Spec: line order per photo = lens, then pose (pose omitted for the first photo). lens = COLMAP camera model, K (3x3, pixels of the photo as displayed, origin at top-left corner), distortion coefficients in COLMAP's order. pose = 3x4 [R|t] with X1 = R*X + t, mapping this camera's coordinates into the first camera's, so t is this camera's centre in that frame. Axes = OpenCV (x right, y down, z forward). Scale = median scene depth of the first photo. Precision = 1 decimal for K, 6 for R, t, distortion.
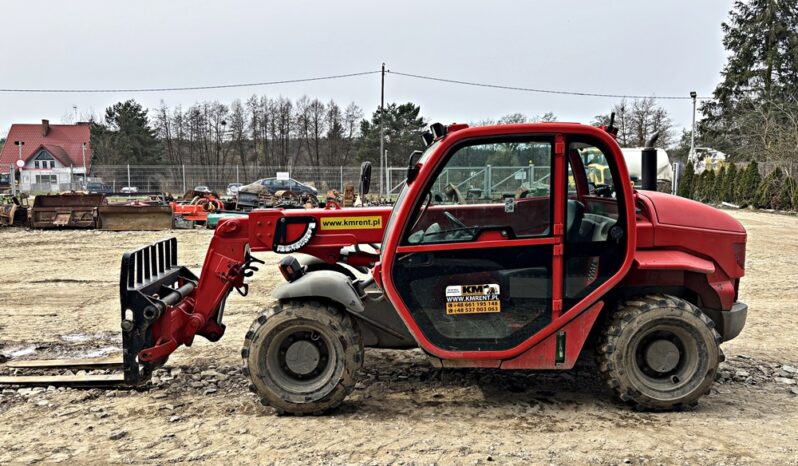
lens RADIAL K [[603.0, 0, 394.3], [0, 603.0, 230.2], [0, 0, 1]] dist [0.041571, -0.045918]
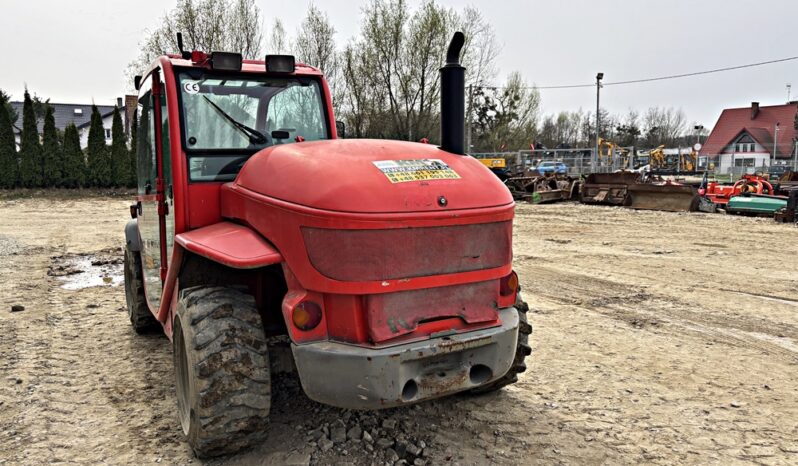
lens RADIAL K [[603.0, 0, 405.6], [0, 603.0, 237.3], [0, 0, 1]] dist [0.041571, -0.045918]
pose [[0.463449, 0.104485, -0.879942, 0.951321], [-0.073012, 0.994150, 0.079593, -0.016761], [0.883110, 0.027359, 0.468367, 0.725117]]
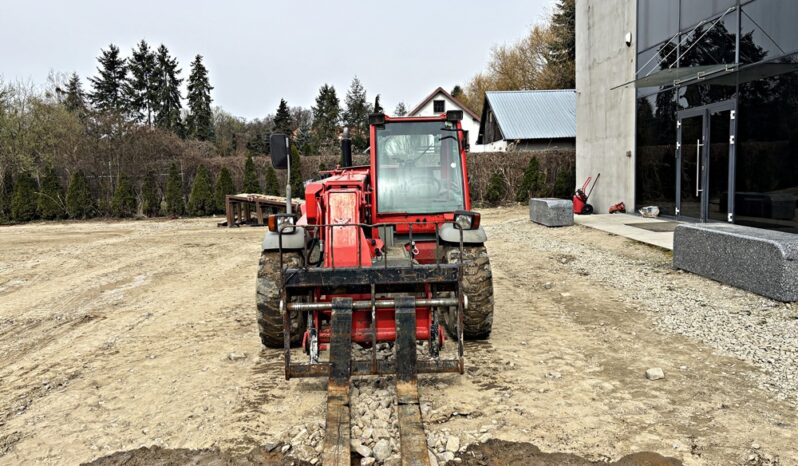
lens RADIAL K [[603.0, 0, 396.8], [0, 603.0, 229.4], [0, 0, 1]] dist [0.041571, -0.045918]
pose [[0.002735, -0.089518, 0.995981, -1.105564], [0.121520, 0.988634, 0.088524, -0.031642], [-0.992585, 0.120790, 0.013582, 0.914257]]
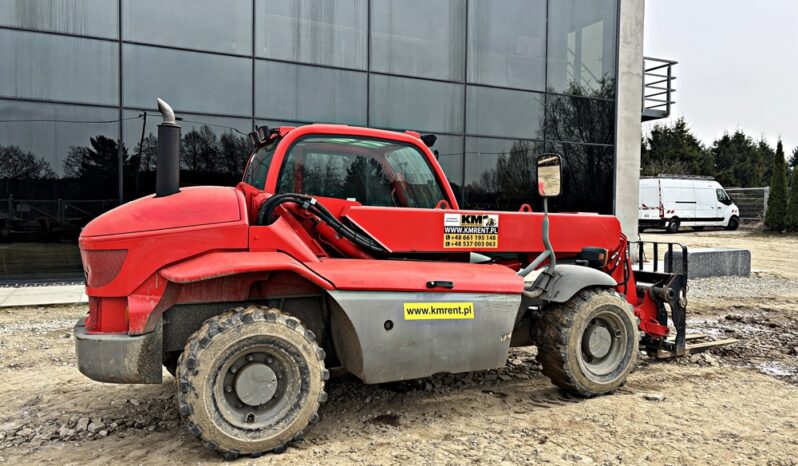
lens RADIAL K [[603.0, 0, 397.9], [0, 603.0, 228.5], [0, 0, 1]] dist [0.041571, -0.045918]
pose [[-0.912151, 0.005988, -0.409811, 0.482454], [-0.042873, 0.993014, 0.109935, -0.106856], [0.407606, 0.117847, -0.905522, 1.796609]]
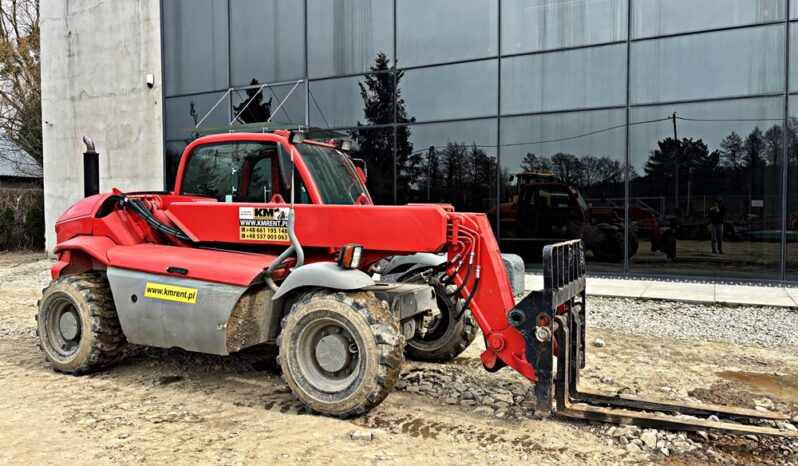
lens RADIAL K [[603.0, 0, 400.3], [0, 603.0, 230.7], [0, 0, 1]] dist [0.041571, -0.045918]
pose [[-0.880001, -0.007398, 0.474914, -0.565479], [0.052015, 0.992364, 0.111840, -0.091799], [-0.472115, 0.123122, -0.872897, 1.738544]]
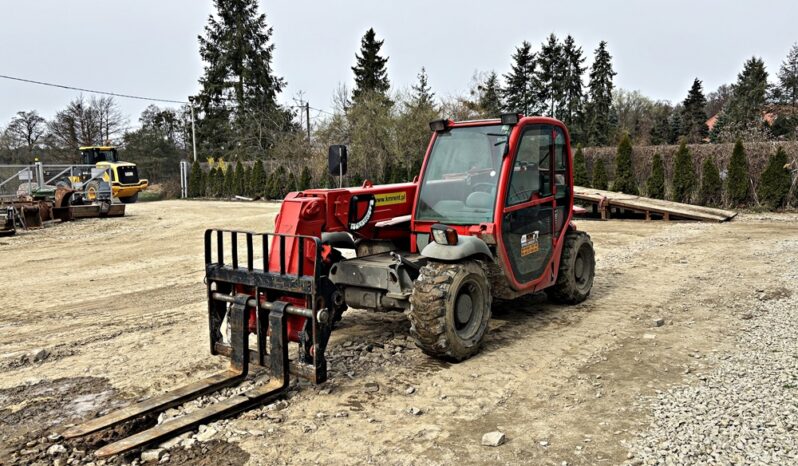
lens RADIAL K [[603.0, 0, 395.1], [0, 603.0, 232.0], [0, 0, 1]] dist [0.041571, -0.045918]
pose [[0.629737, -0.088384, 0.771764, -0.897140], [0.088689, 0.995190, 0.041603, 0.003363], [-0.771729, 0.042248, 0.634547, 0.291277]]
